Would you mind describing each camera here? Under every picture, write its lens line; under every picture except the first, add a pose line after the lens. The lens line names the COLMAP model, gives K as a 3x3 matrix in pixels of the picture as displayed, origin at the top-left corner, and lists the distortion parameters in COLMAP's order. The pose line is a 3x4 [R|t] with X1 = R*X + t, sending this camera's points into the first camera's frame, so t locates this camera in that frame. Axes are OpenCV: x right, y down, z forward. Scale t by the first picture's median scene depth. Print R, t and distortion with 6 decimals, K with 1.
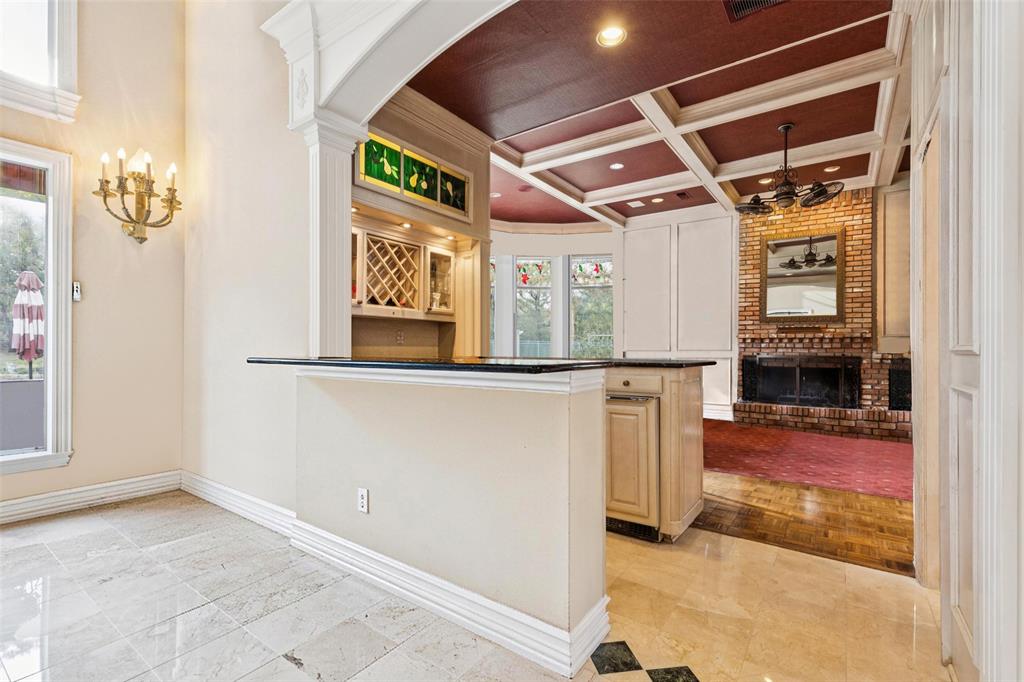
lens RADIAL K [[459.4, 0, 512.1], [0, 459.4, 346.2], [0, 0, 1]] dist [0.001104, 0.000023]
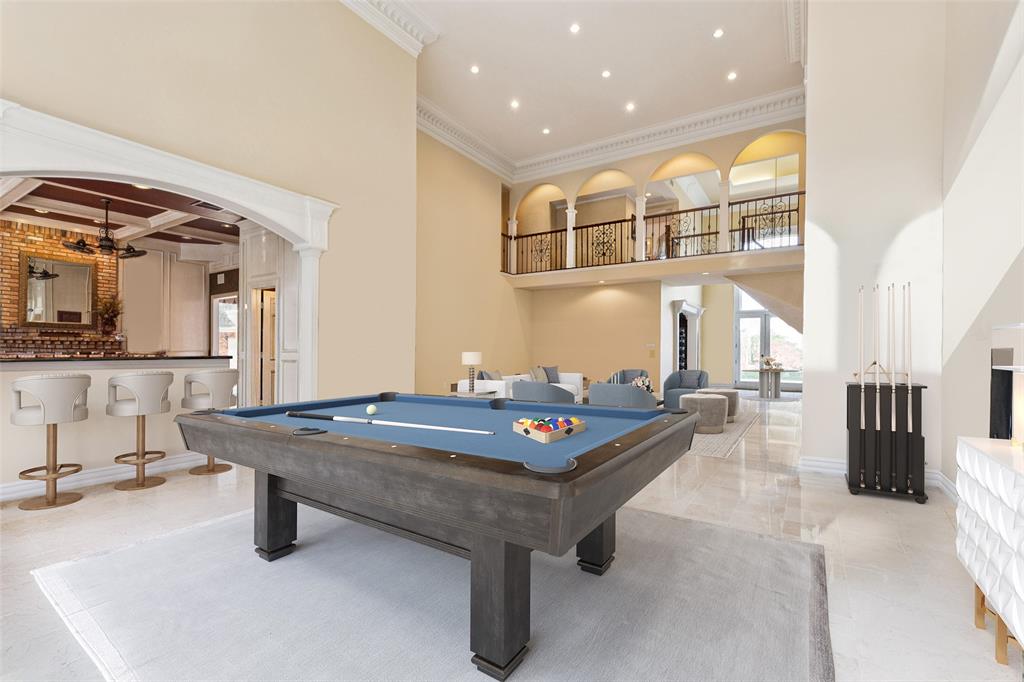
lens RADIAL K [[459.4, 0, 512.1], [0, 459.4, 346.3], [0, 0, 1]] dist [0.001104, 0.000023]
pose [[-0.054090, 0.004463, 0.998526, -0.700587], [-0.007298, 0.999962, -0.004864, -0.005205], [-0.998509, -0.007550, -0.054055, -0.172171]]
